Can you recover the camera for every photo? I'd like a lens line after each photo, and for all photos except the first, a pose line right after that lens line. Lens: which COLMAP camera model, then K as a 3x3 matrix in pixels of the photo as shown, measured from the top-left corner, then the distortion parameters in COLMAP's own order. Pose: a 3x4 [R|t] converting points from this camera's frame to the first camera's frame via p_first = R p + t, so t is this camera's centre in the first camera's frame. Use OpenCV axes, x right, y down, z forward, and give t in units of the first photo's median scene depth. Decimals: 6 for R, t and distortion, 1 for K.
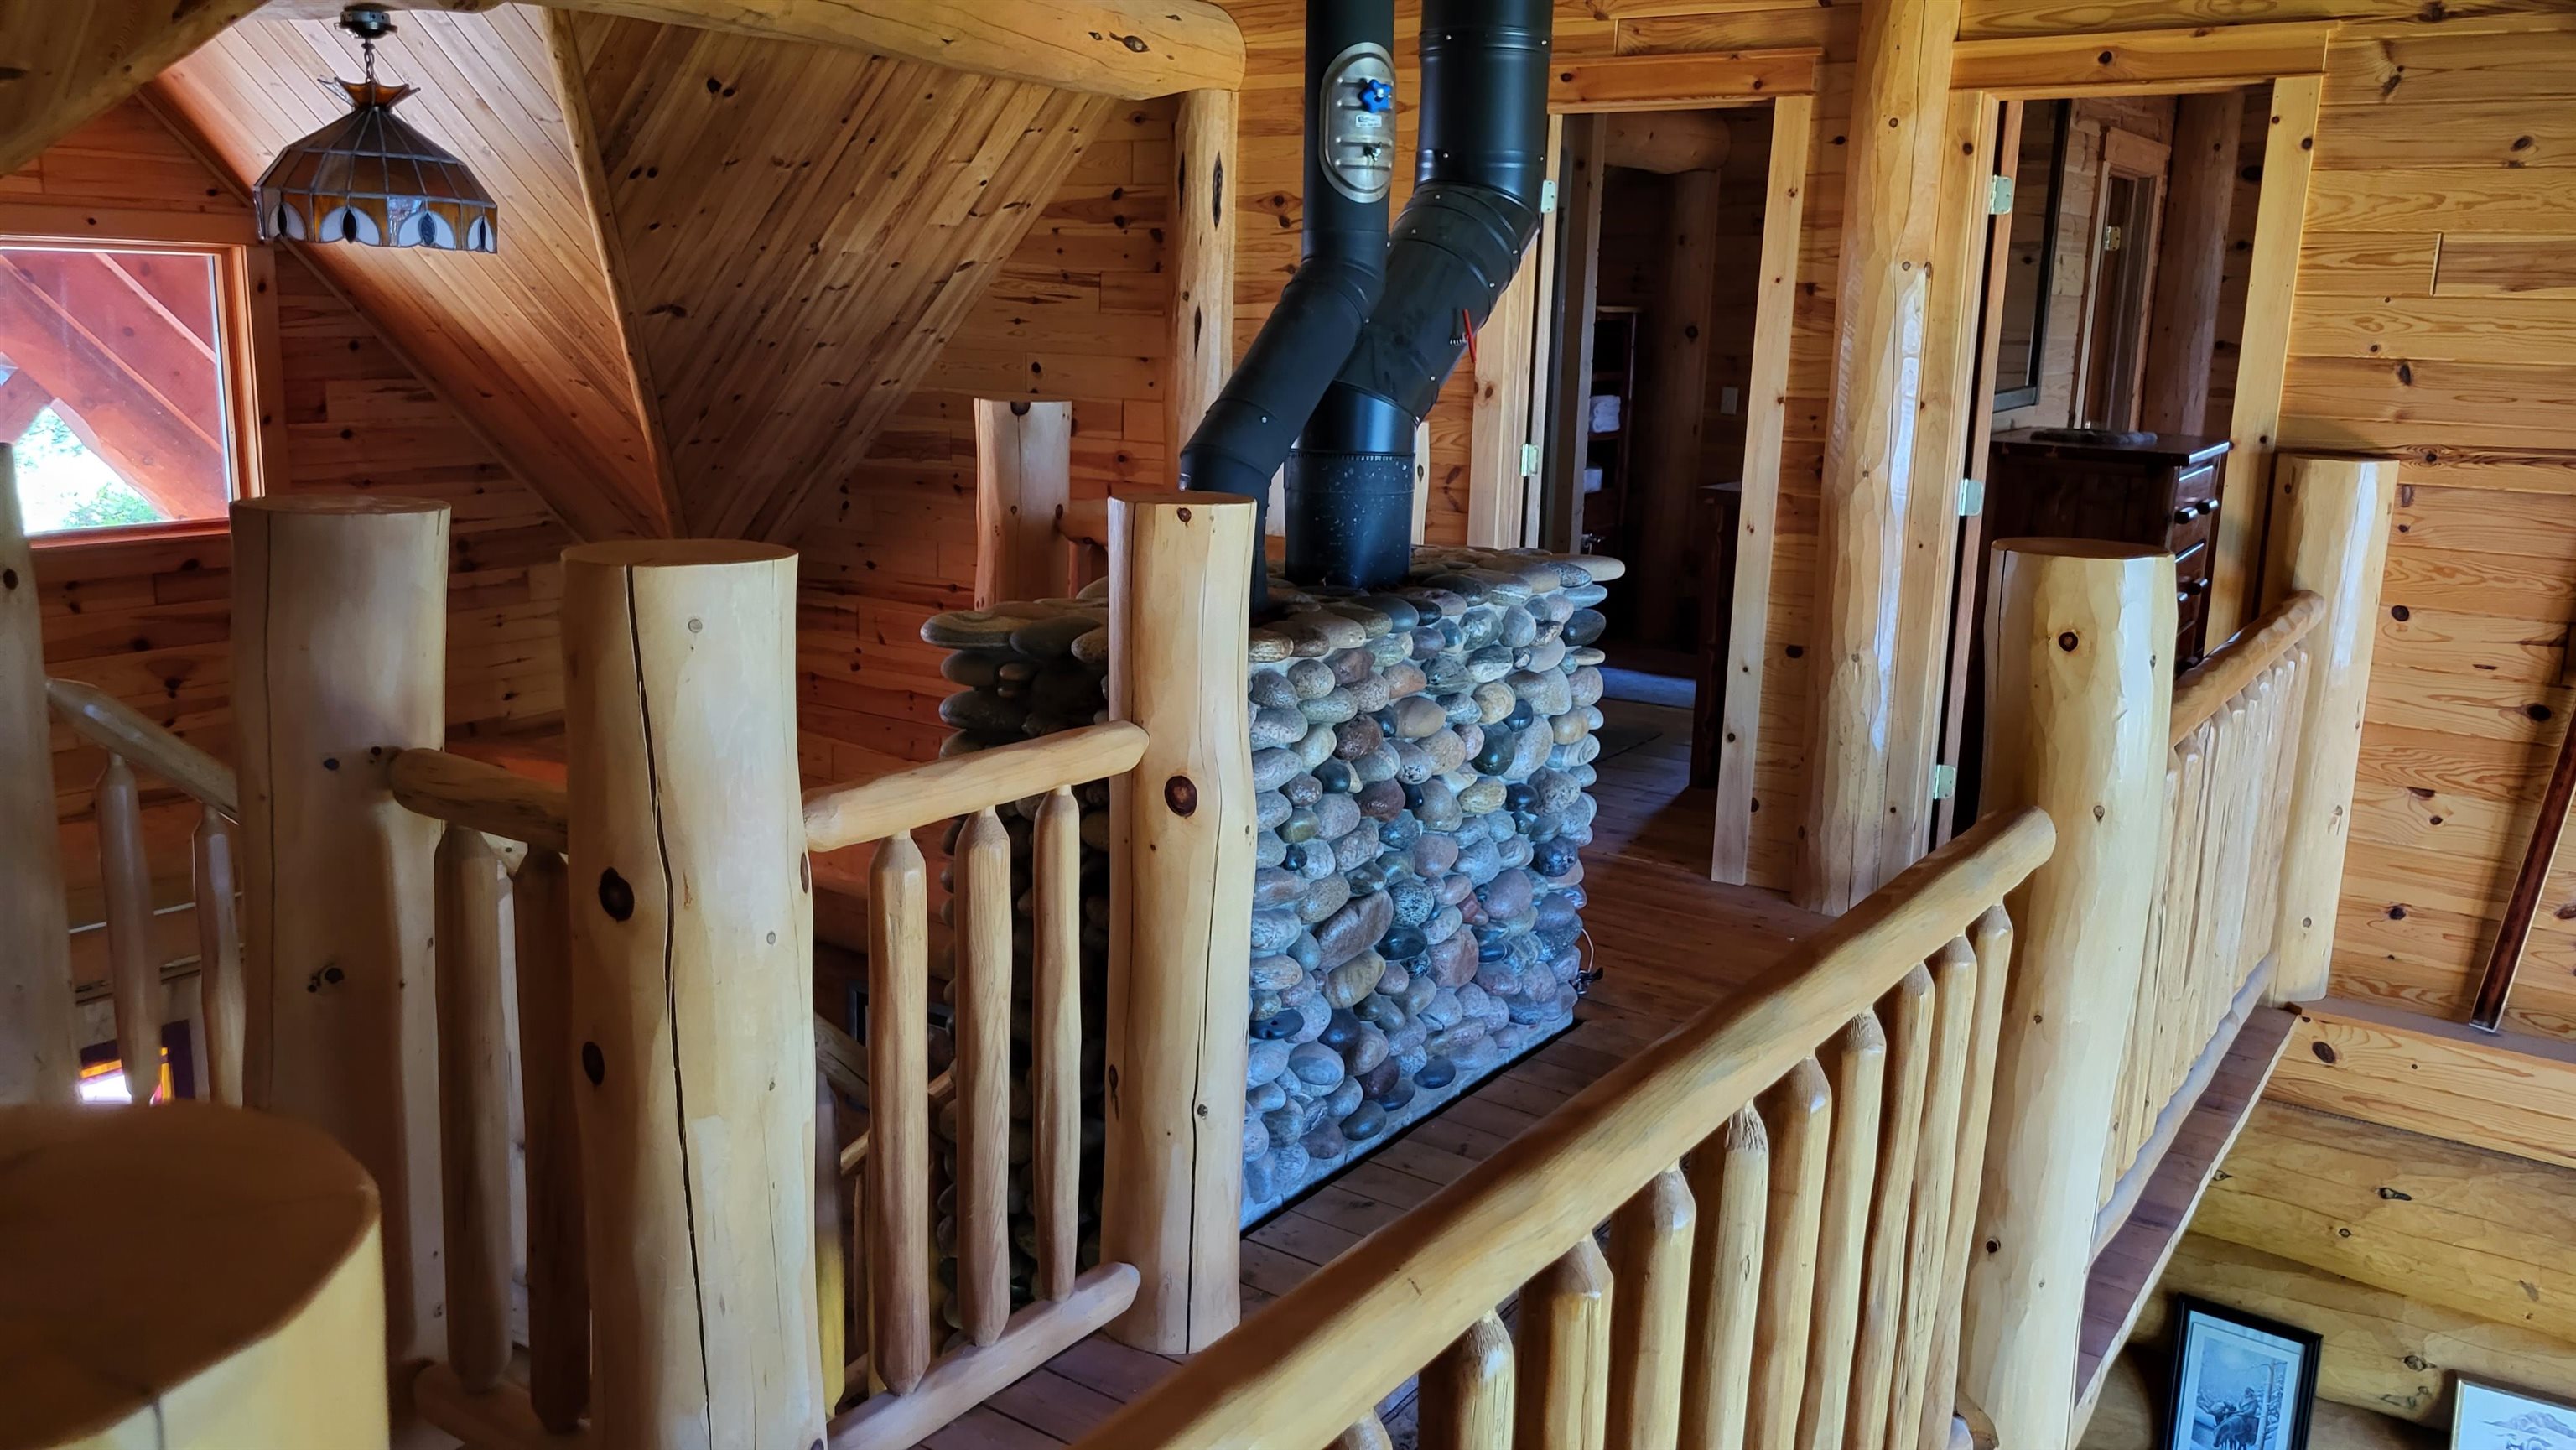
lens RADIAL K [[1975.0, 0, 1252.1], [0, 1975.0, 700.2], [0, 0, 1]] dist [0.047927, -0.036967]
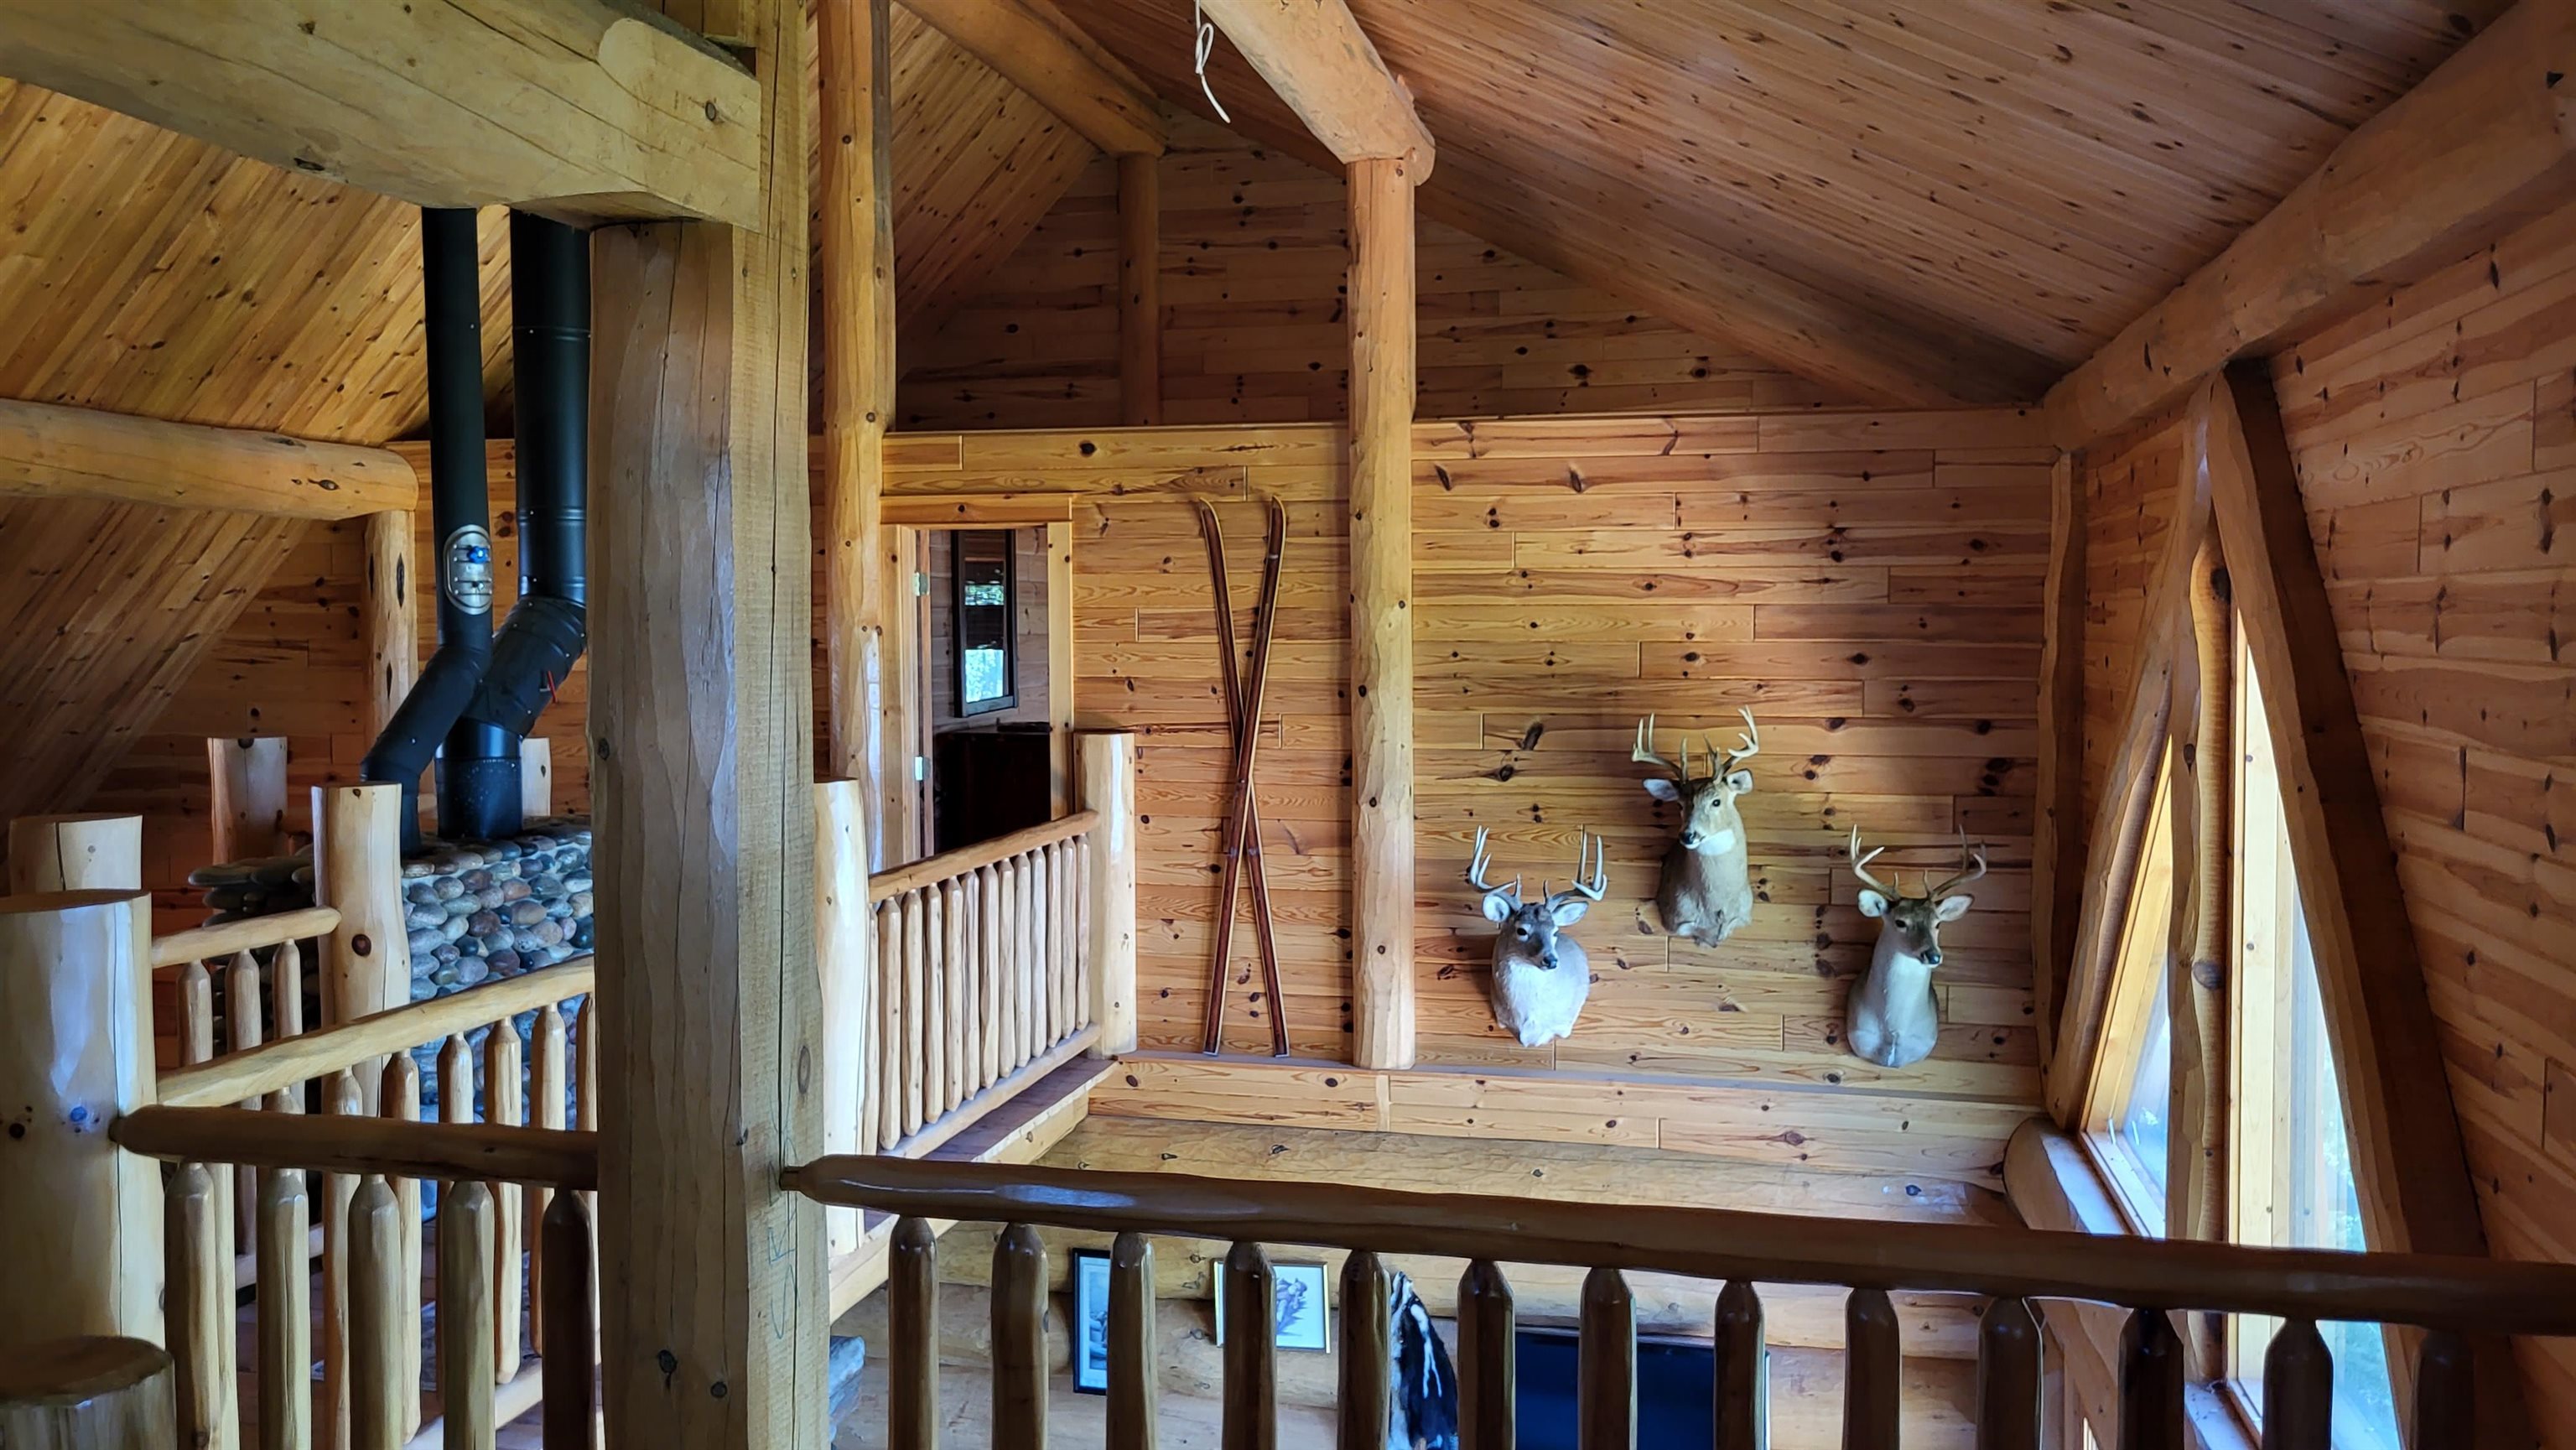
lens RADIAL K [[1975.0, 0, 1284.0], [0, 1975.0, 711.3], [0, 0, 1]] dist [0.047927, -0.036967]
pose [[0.929588, -0.045648, 0.365762, 0.059241], [0.099358, 0.986603, -0.129391, 0.100492], [-0.354956, 0.156622, 0.921670, -0.661834]]
